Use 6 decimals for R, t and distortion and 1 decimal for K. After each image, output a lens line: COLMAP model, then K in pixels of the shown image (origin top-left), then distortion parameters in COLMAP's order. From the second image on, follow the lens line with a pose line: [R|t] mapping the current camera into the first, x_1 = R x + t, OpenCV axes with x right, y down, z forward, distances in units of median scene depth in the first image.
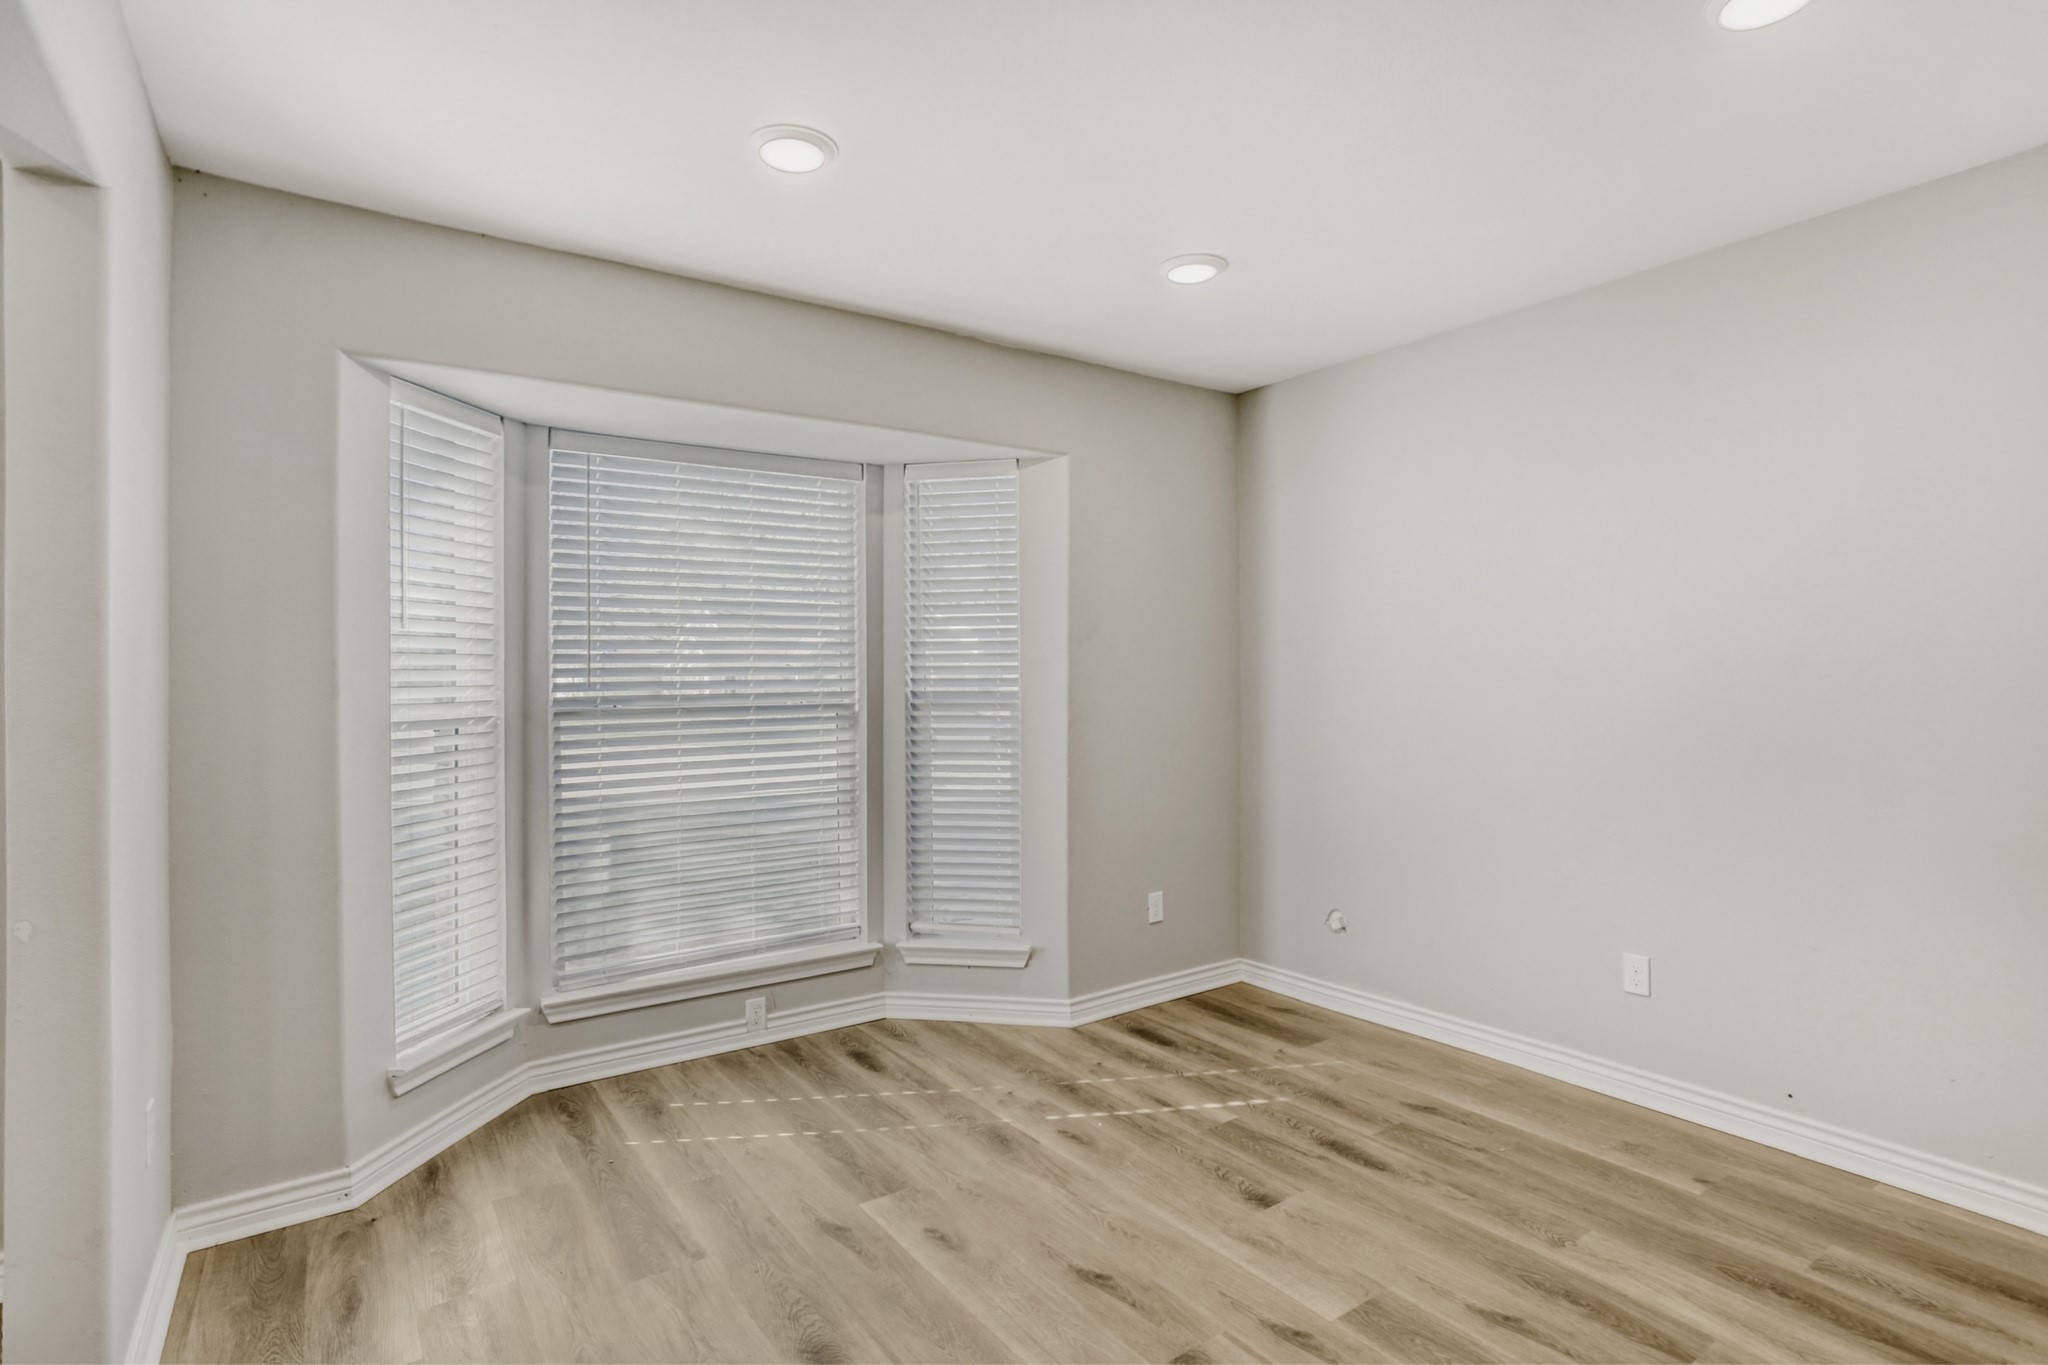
lens RADIAL K [[1041.5, 0, 1037.3], [0, 1041.5, 696.1], [0, 0, 1]] dist [0.001860, 0.006601]
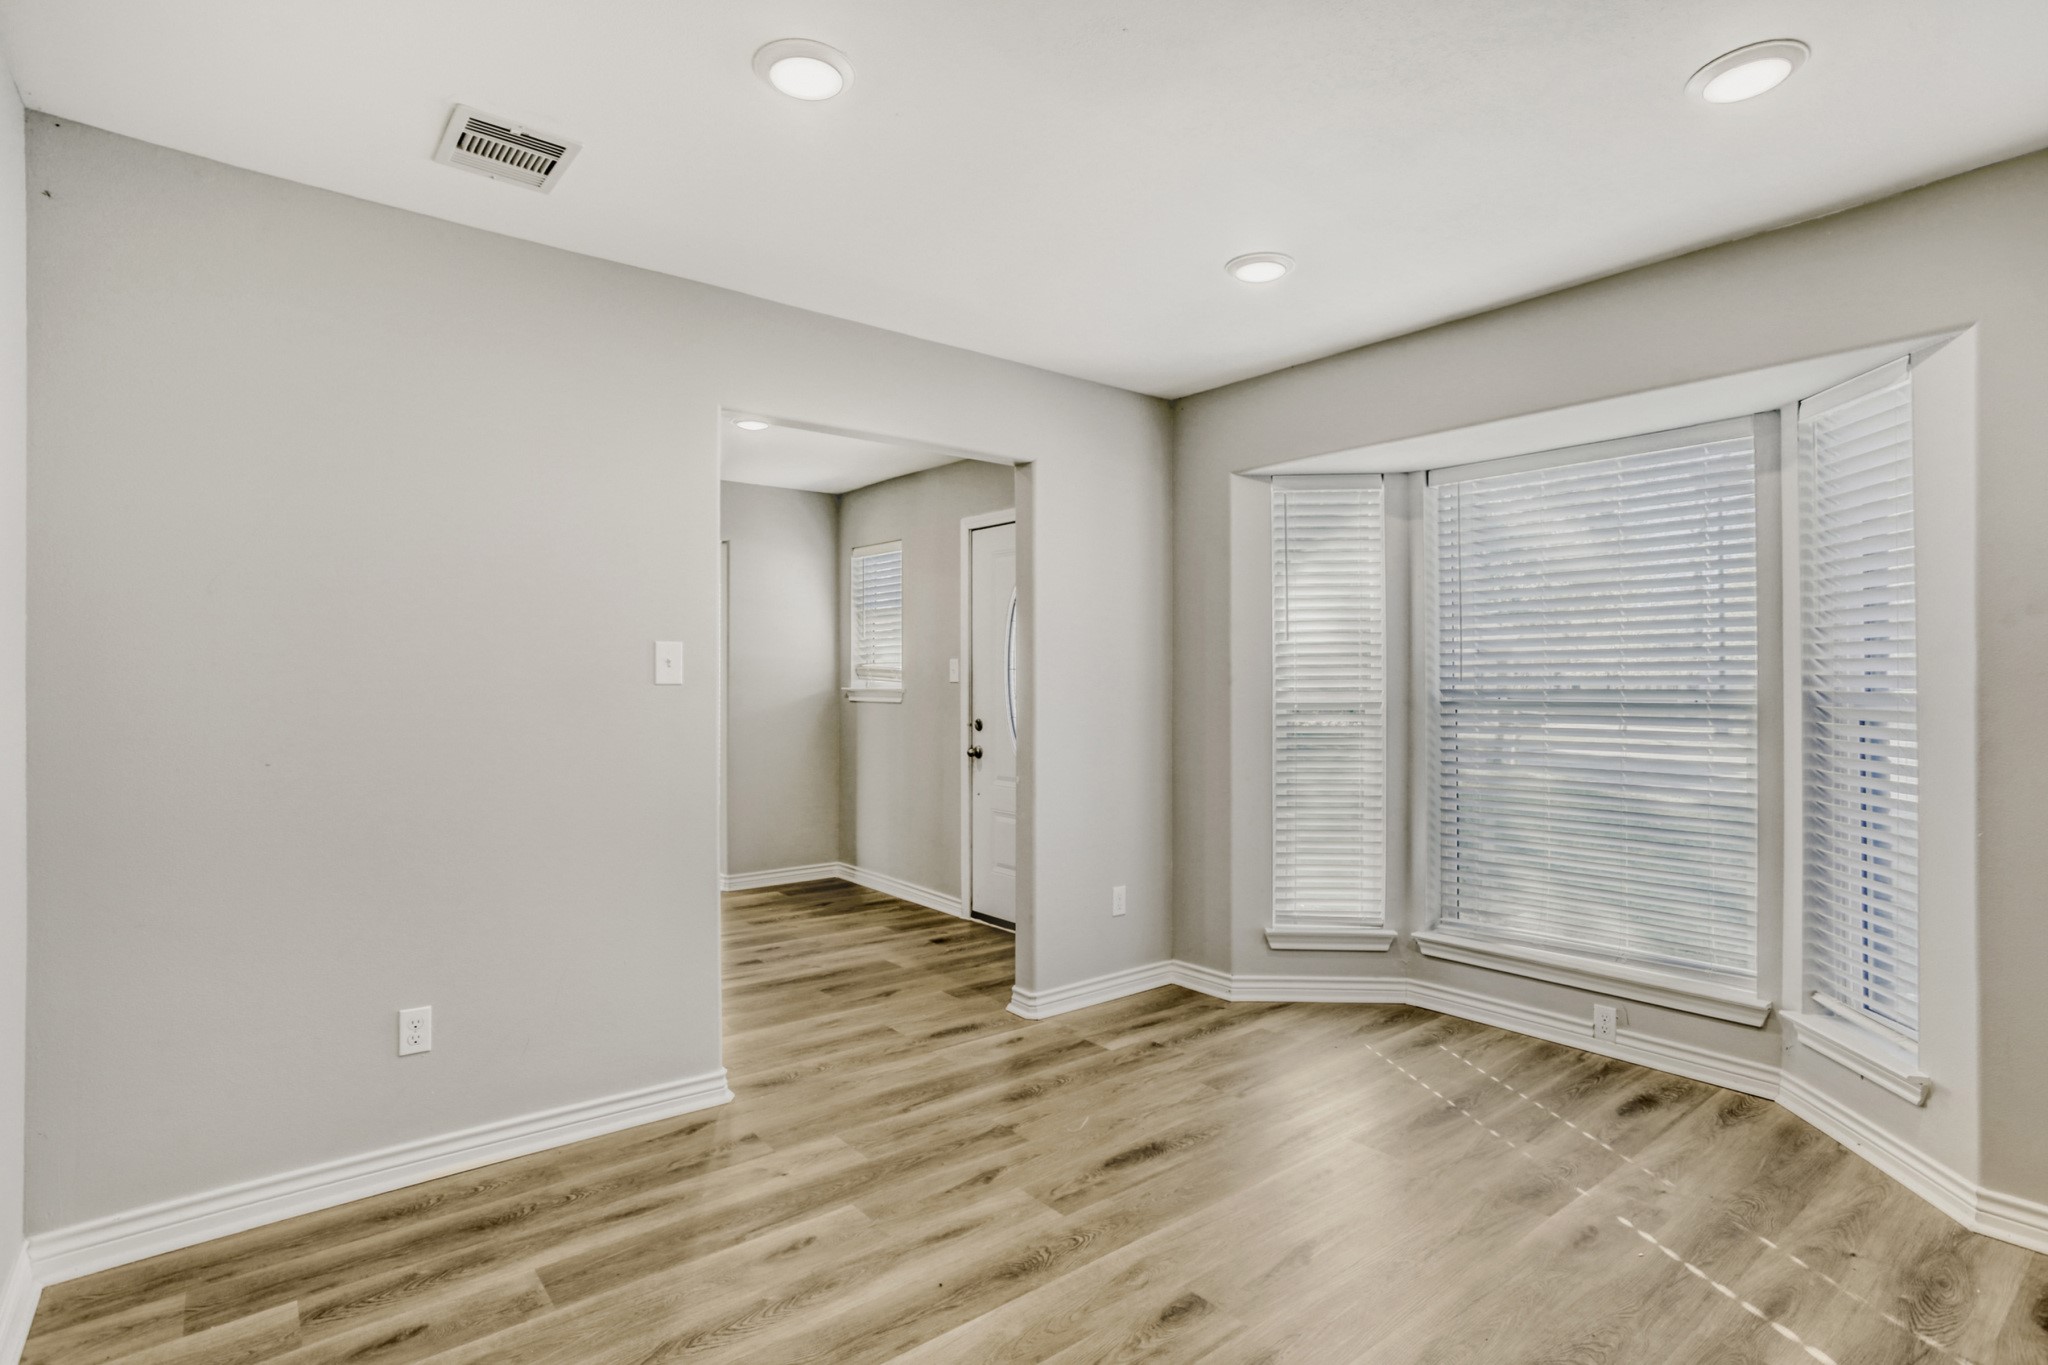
lens RADIAL K [[1041.5, 0, 1037.8], [0, 1041.5, 667.6], [0, 0, 1]] dist [0.001860, 0.006601]
pose [[0.084035, 0.000562, -0.996463, 0.673777], [-0.015054, 0.999886, -0.000705, -0.014719], [0.996349, 0.015060, 0.084034, 0.408847]]
